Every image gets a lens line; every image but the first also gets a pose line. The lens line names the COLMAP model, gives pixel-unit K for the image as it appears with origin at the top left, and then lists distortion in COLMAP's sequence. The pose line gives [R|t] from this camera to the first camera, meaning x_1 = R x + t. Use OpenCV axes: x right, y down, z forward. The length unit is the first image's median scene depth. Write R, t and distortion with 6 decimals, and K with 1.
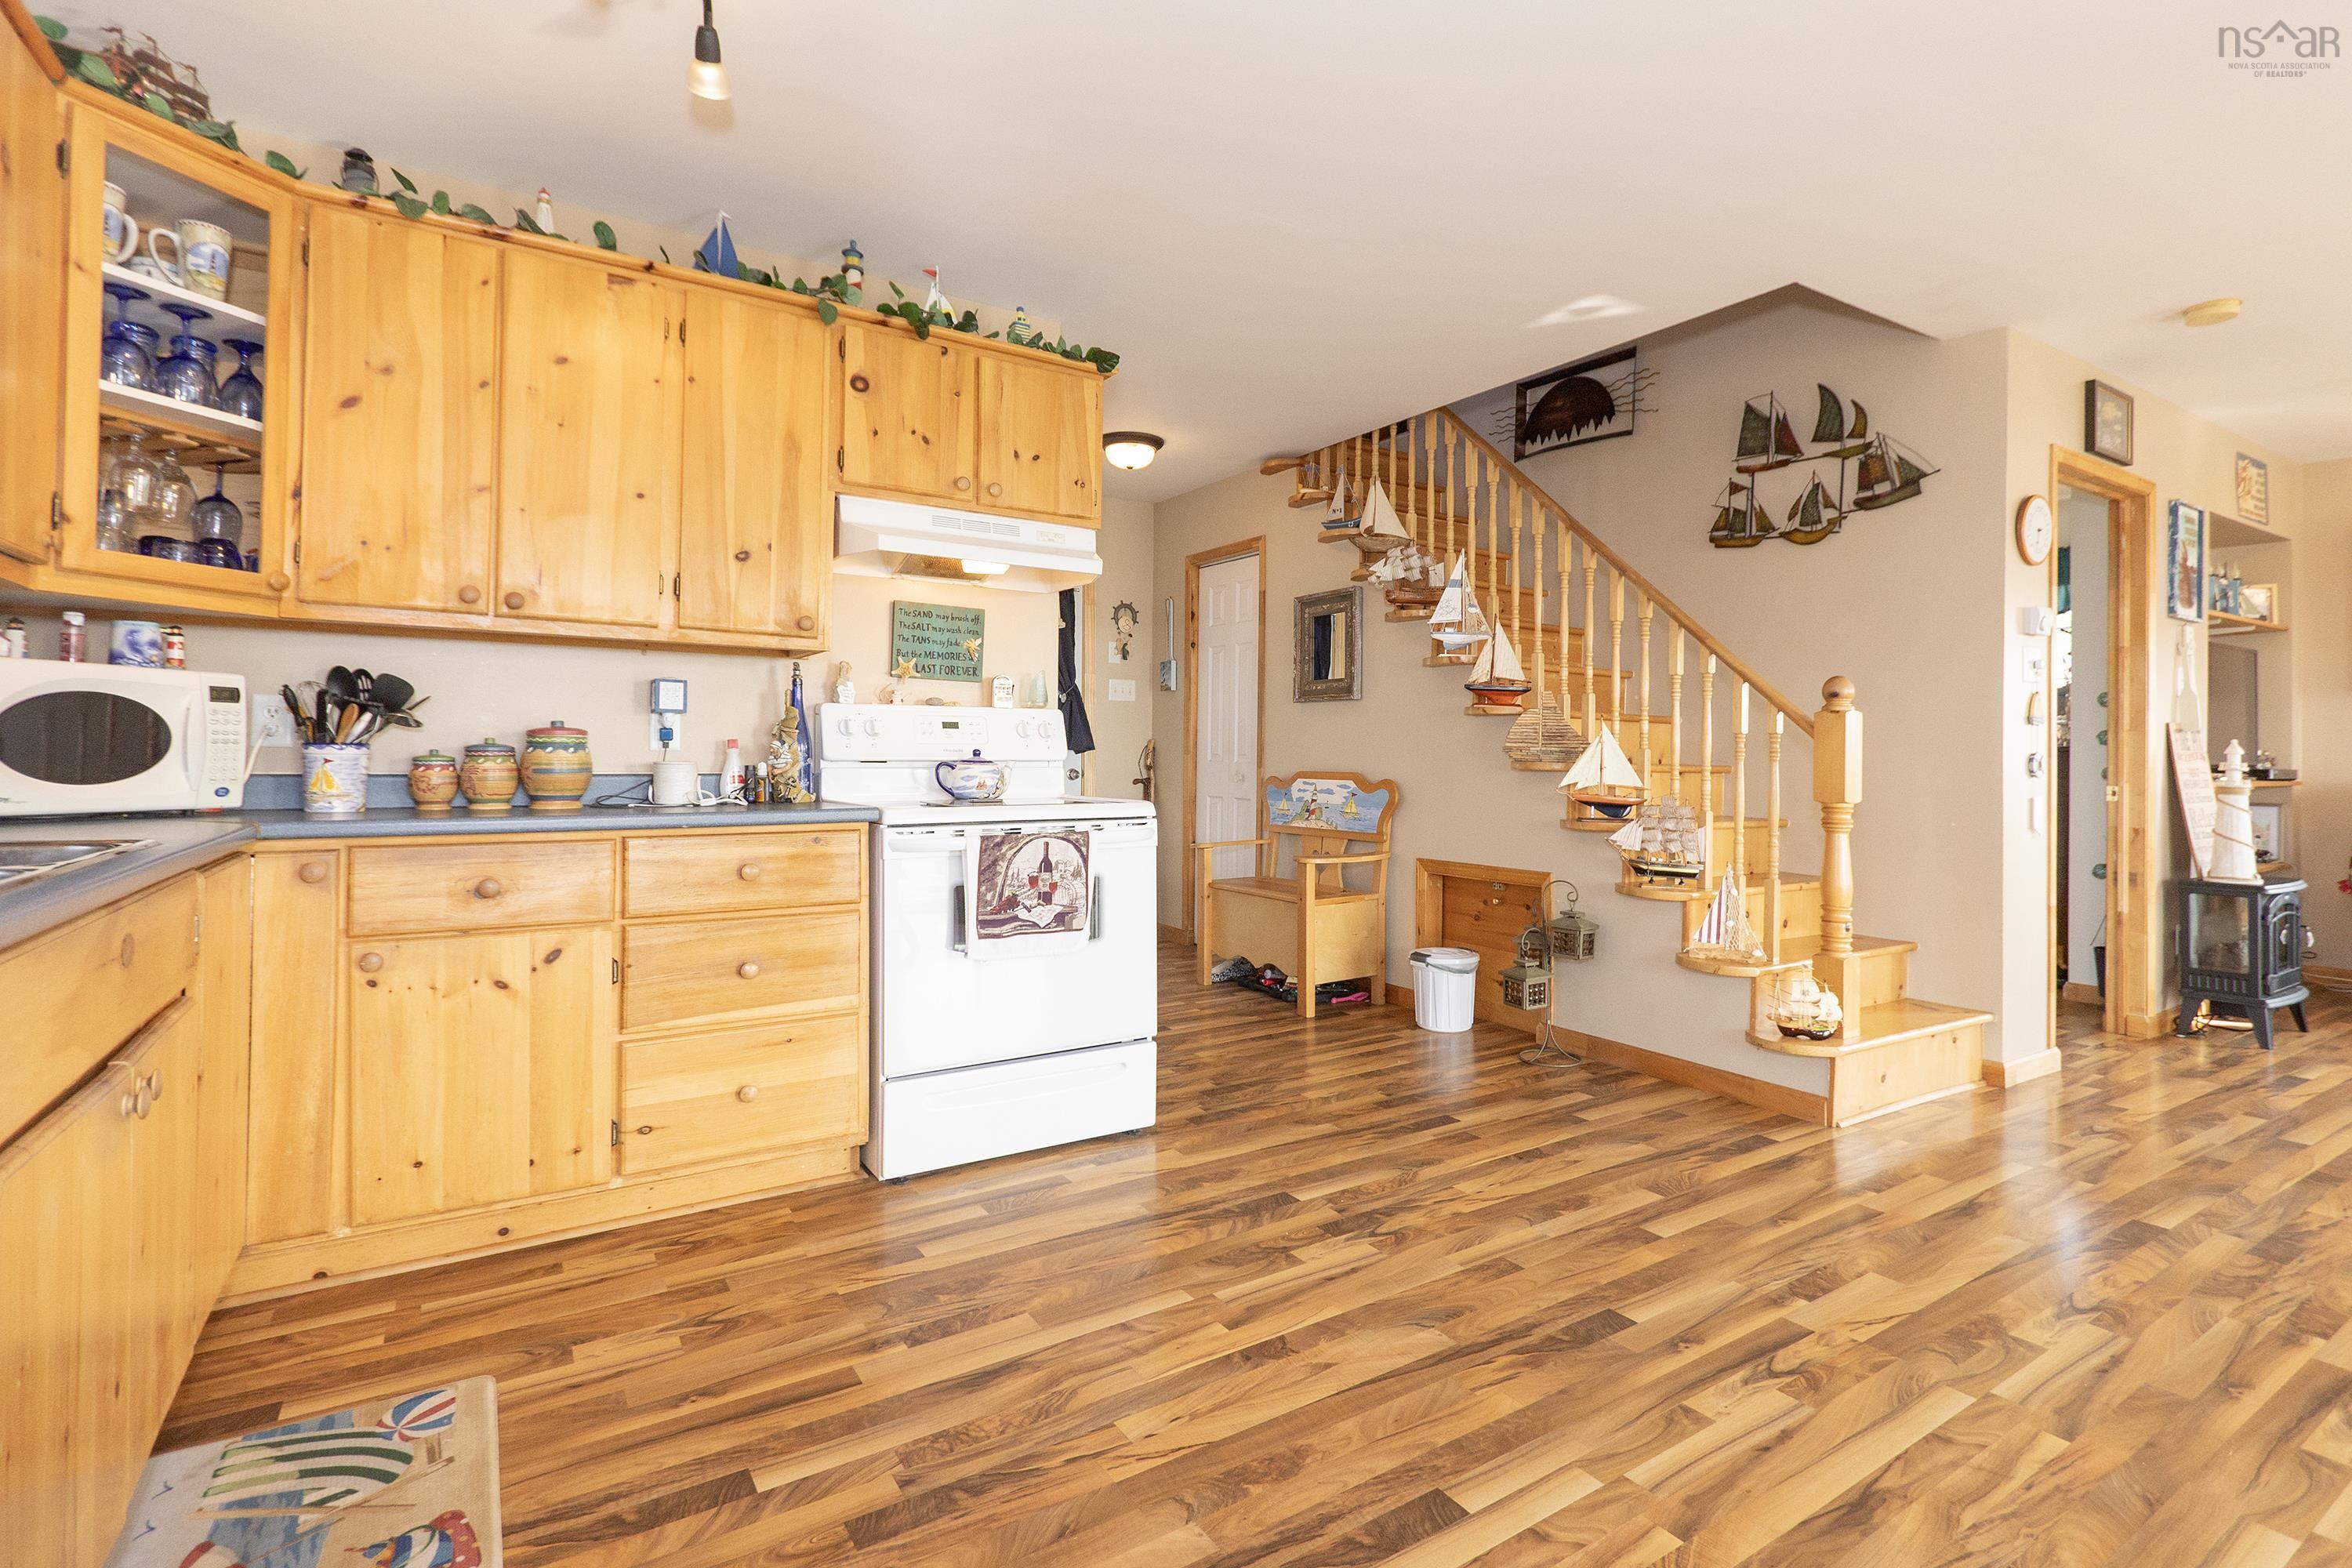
lens RADIAL K [[1096.5, 0, 1177.1], [0, 1096.5, 753.0], [0, 0, 1]] dist [-0.001022, -0.000522]
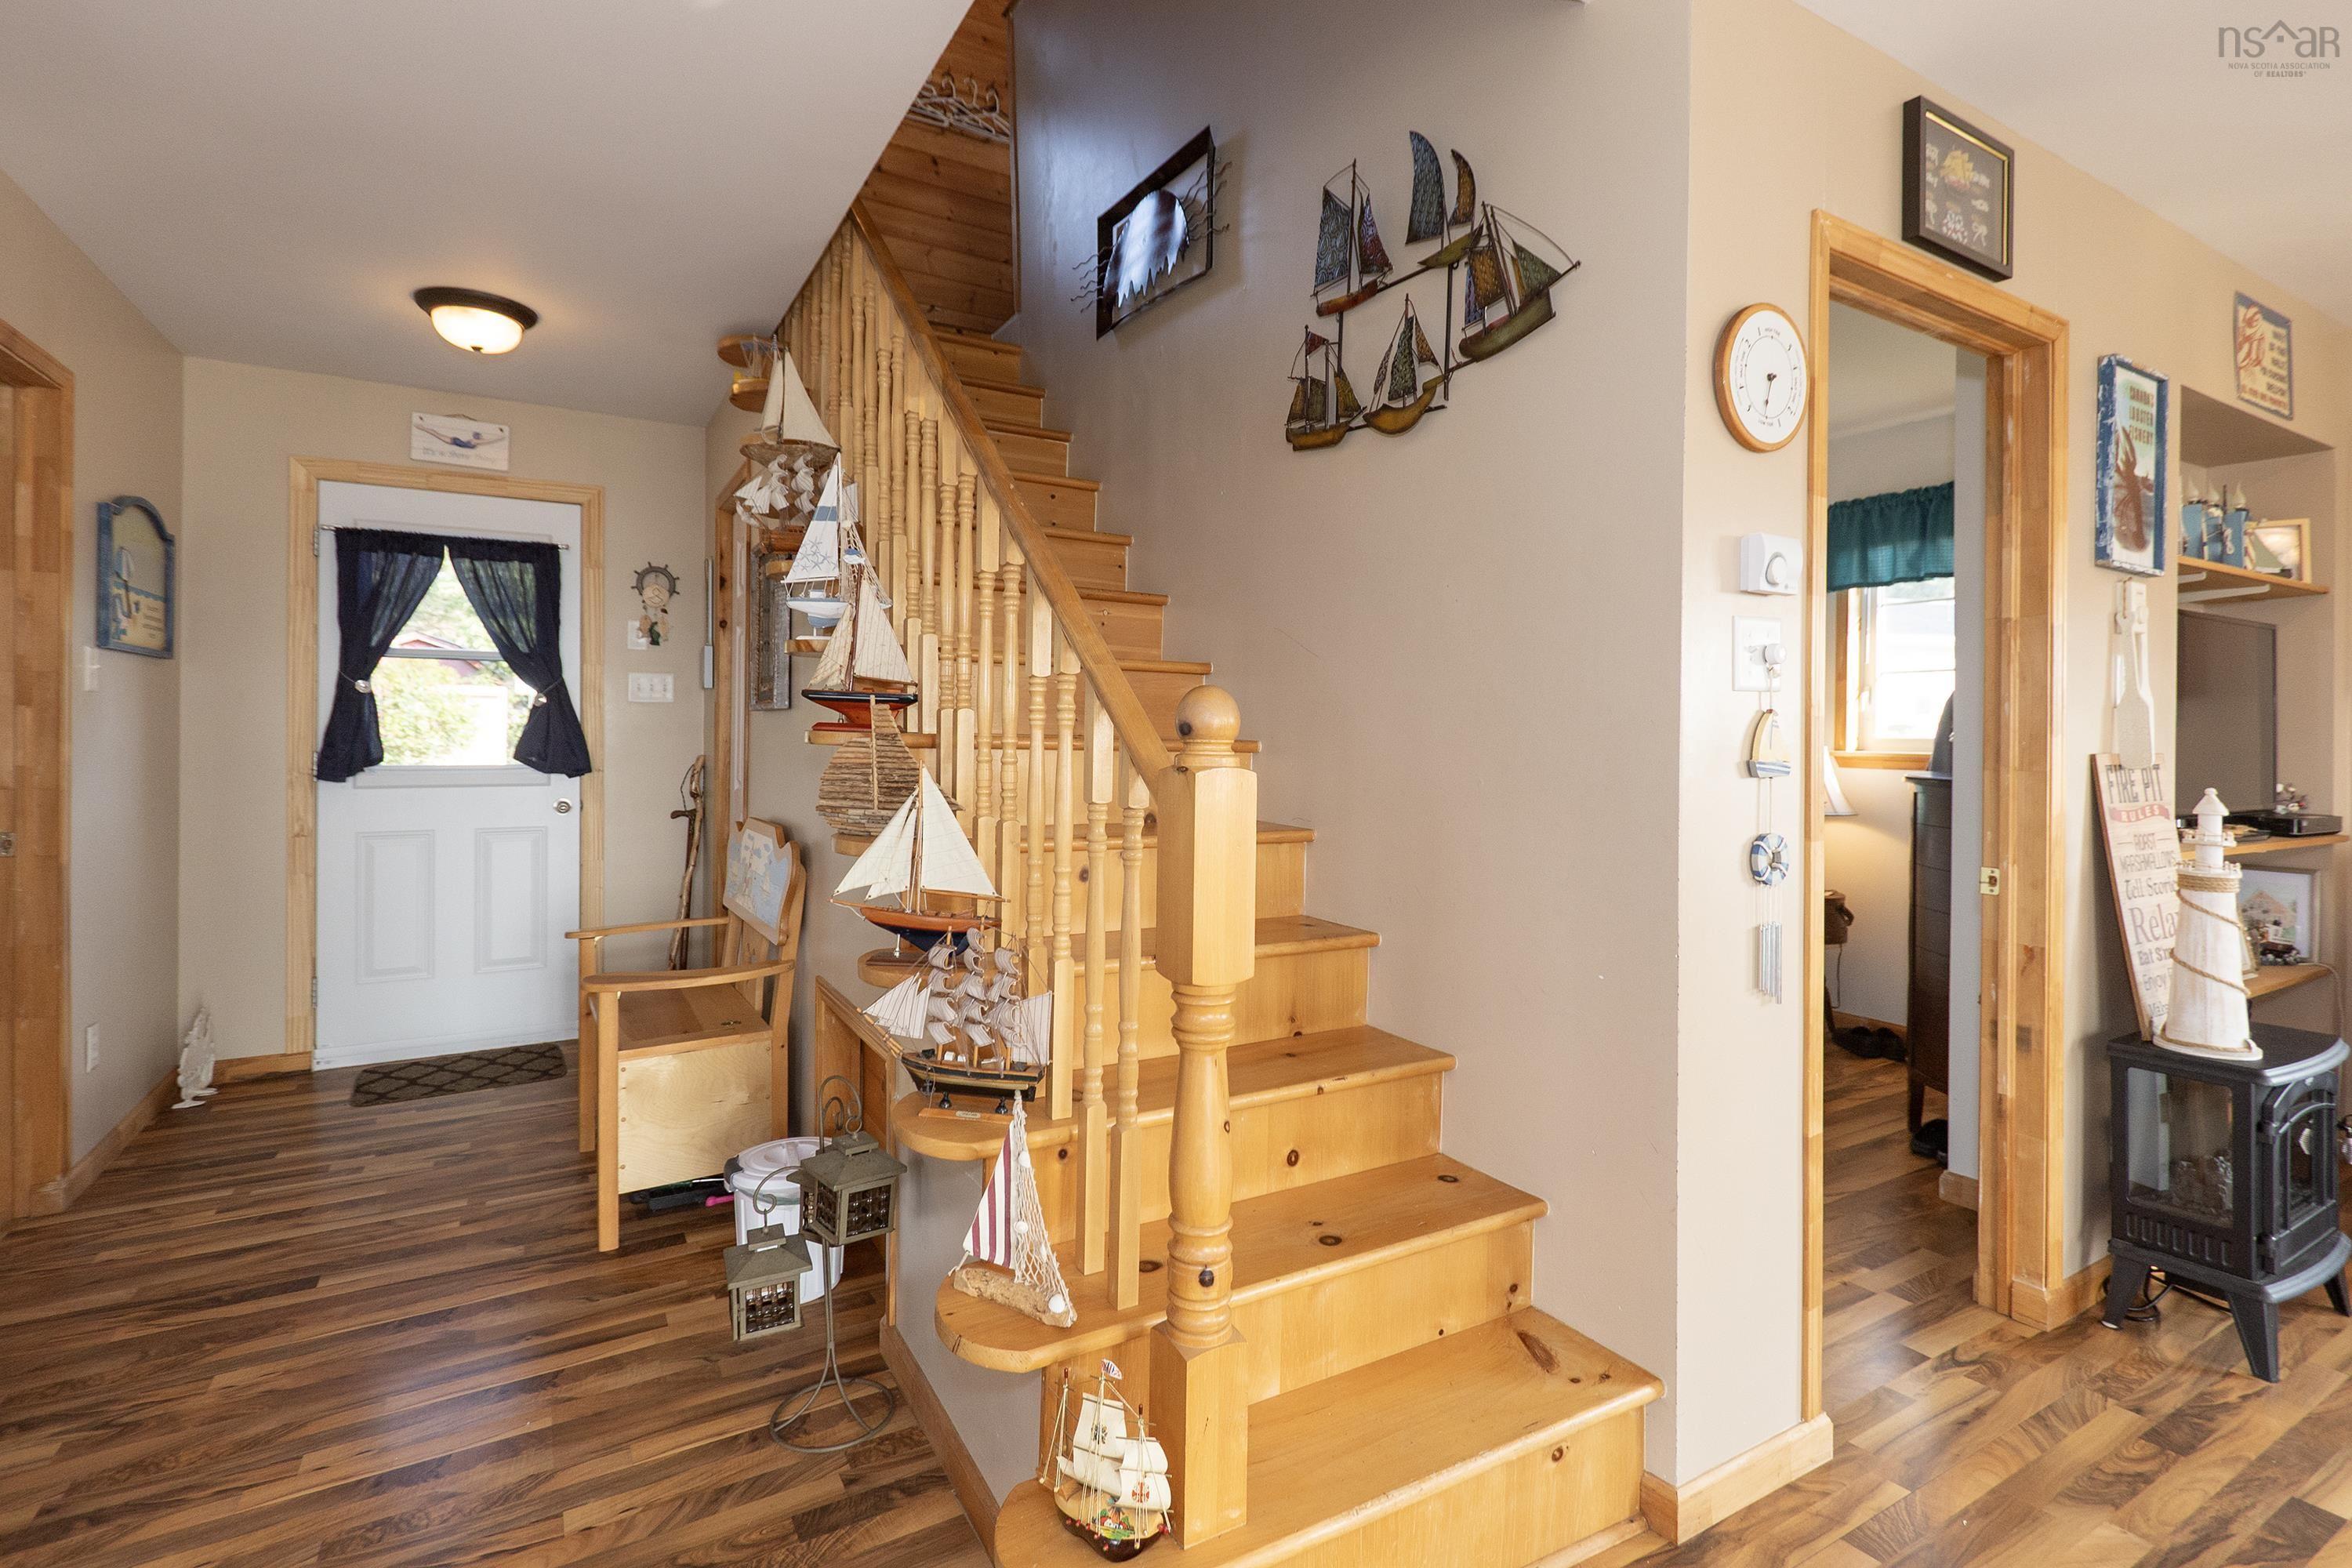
lens RADIAL K [[1087.9, 0, 1182.1], [0, 1087.9, 739.9], [0, 0, 1]] dist [0.000151, -0.000426]
pose [[0.999492, -0.000447, -0.031879, 0.484977], [0.000630, 0.999983, 0.005721, -0.040956], [0.031876, -0.005738, 0.999475, 0.455932]]
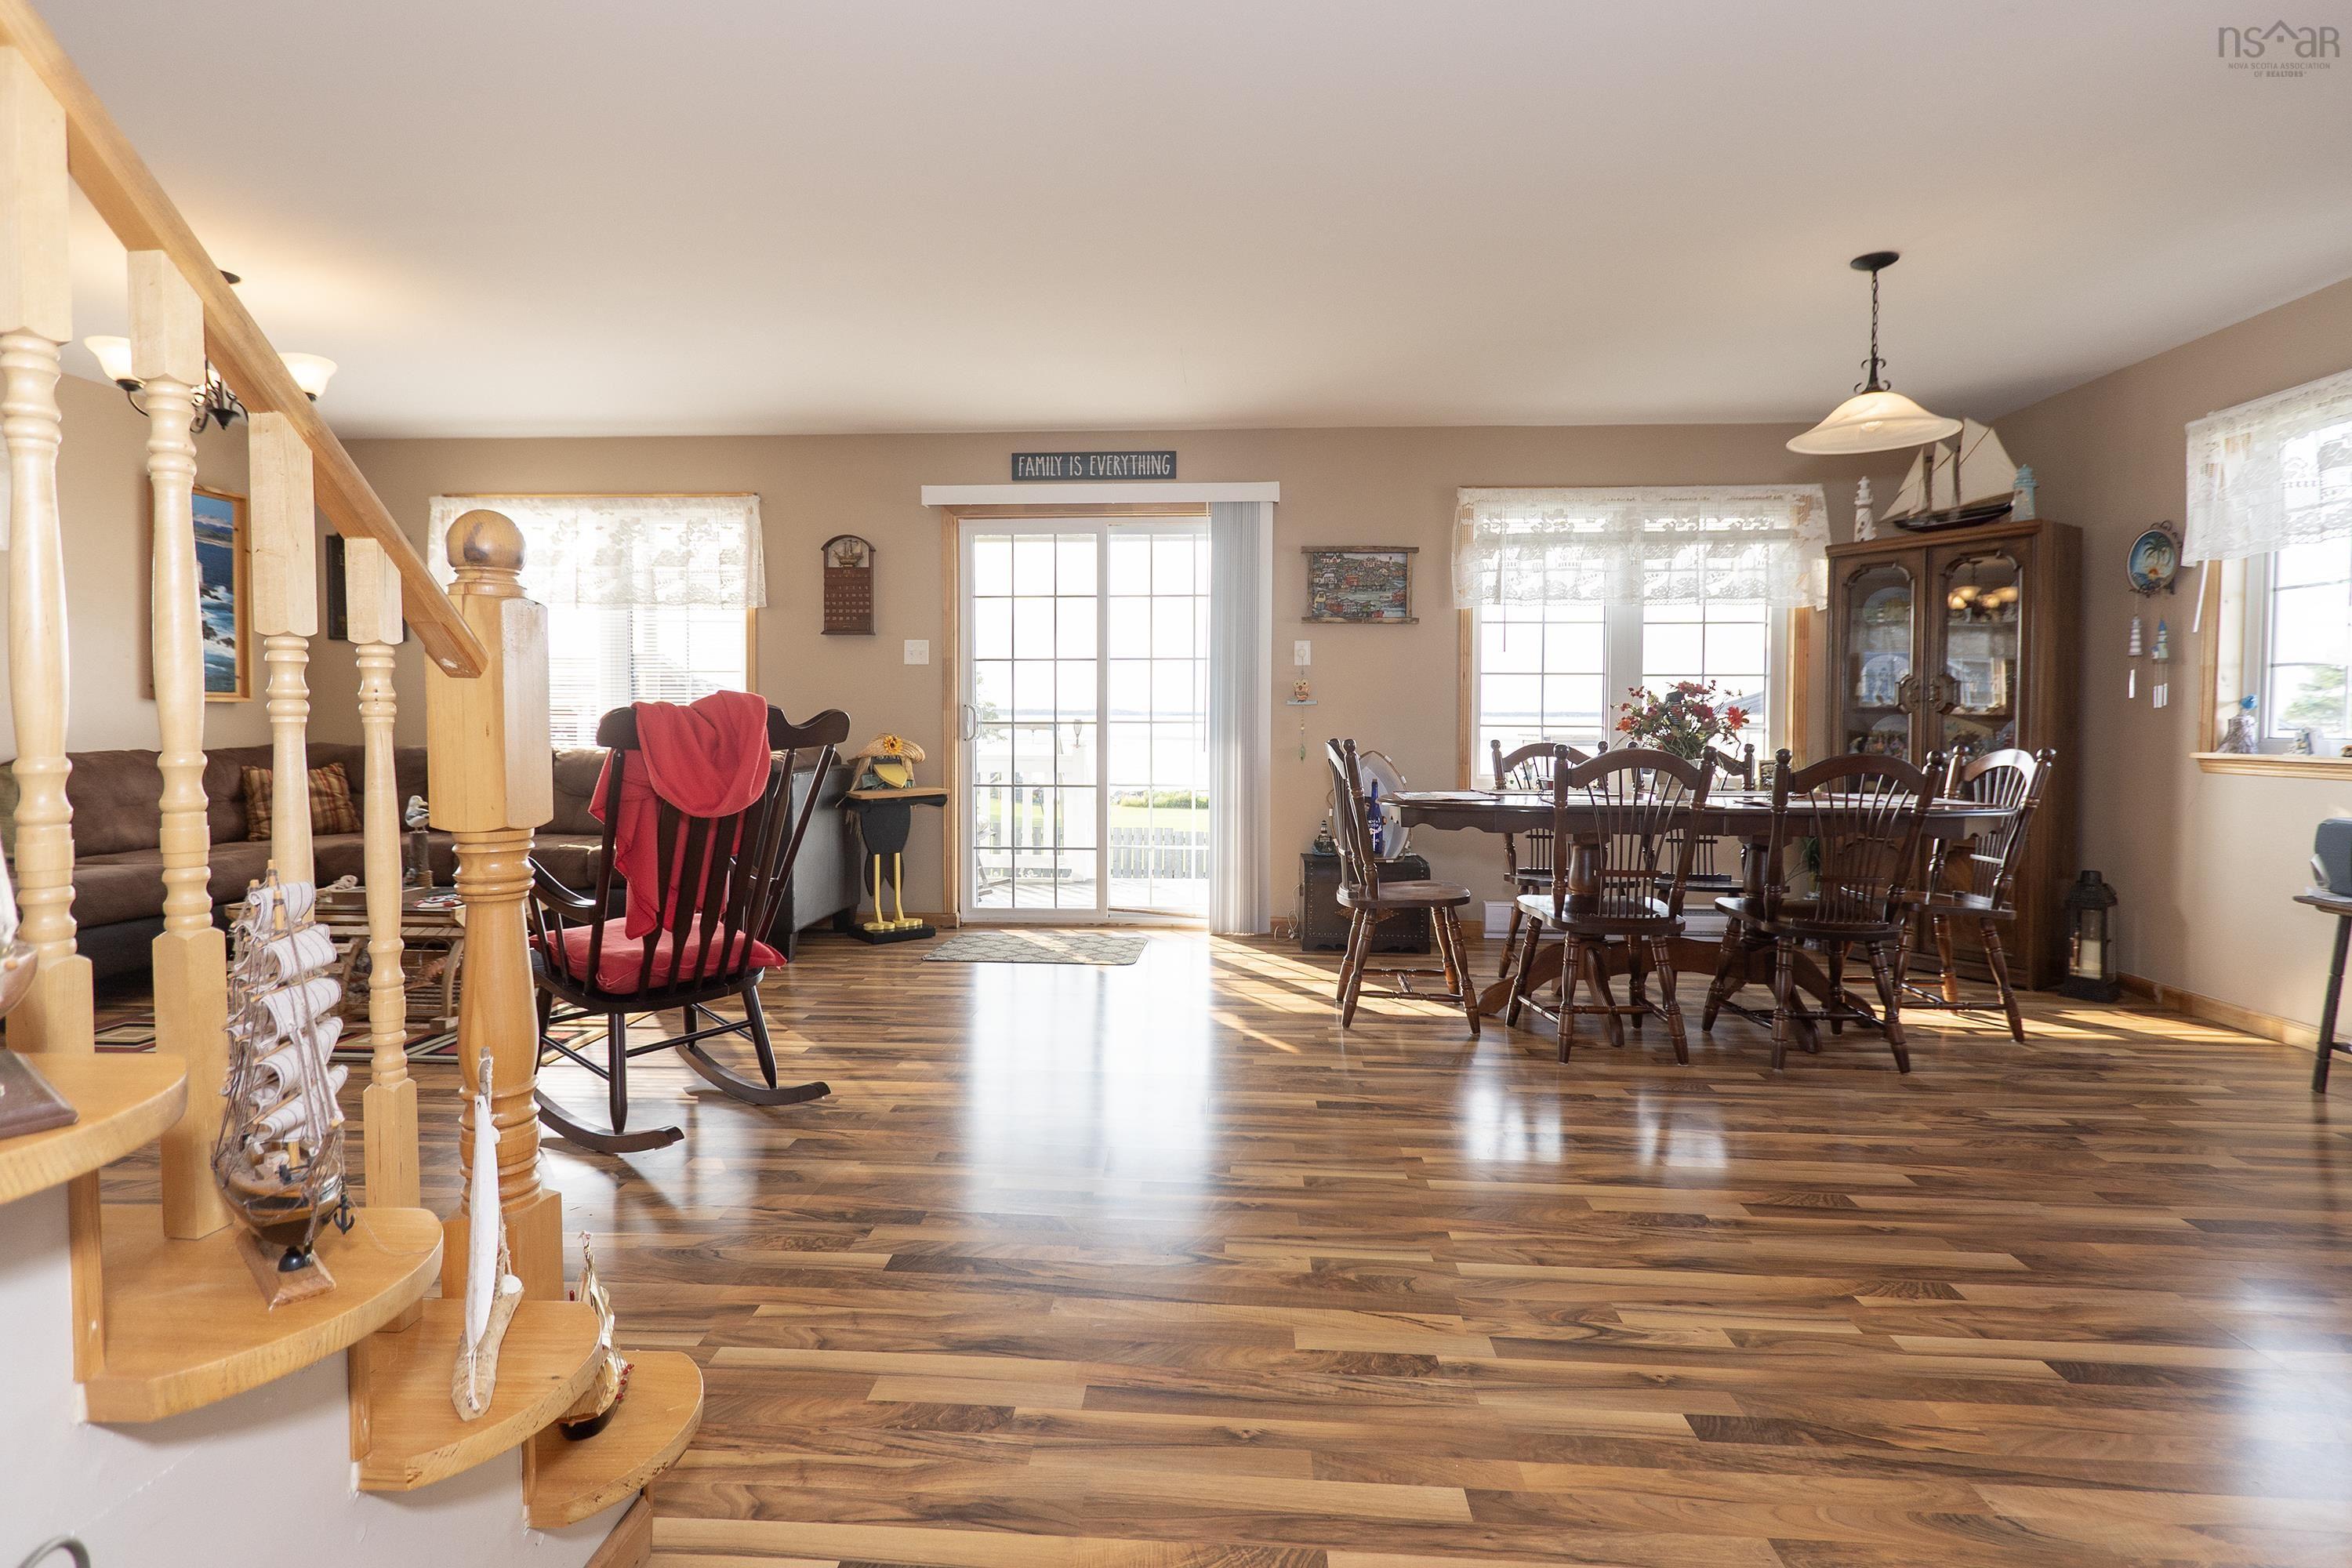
lens RADIAL K [[1129.8, 0, 1172.6], [0, 1129.8, 747.8], [0, 0, 1]] dist [0.001090, -0.000209]
pose [[-0.816870, -0.025691, 0.576249, 0.130738], [-0.008545, 0.999437, 0.032446, 0.001818], [-0.576758, 0.021580, -0.816630, 0.948022]]
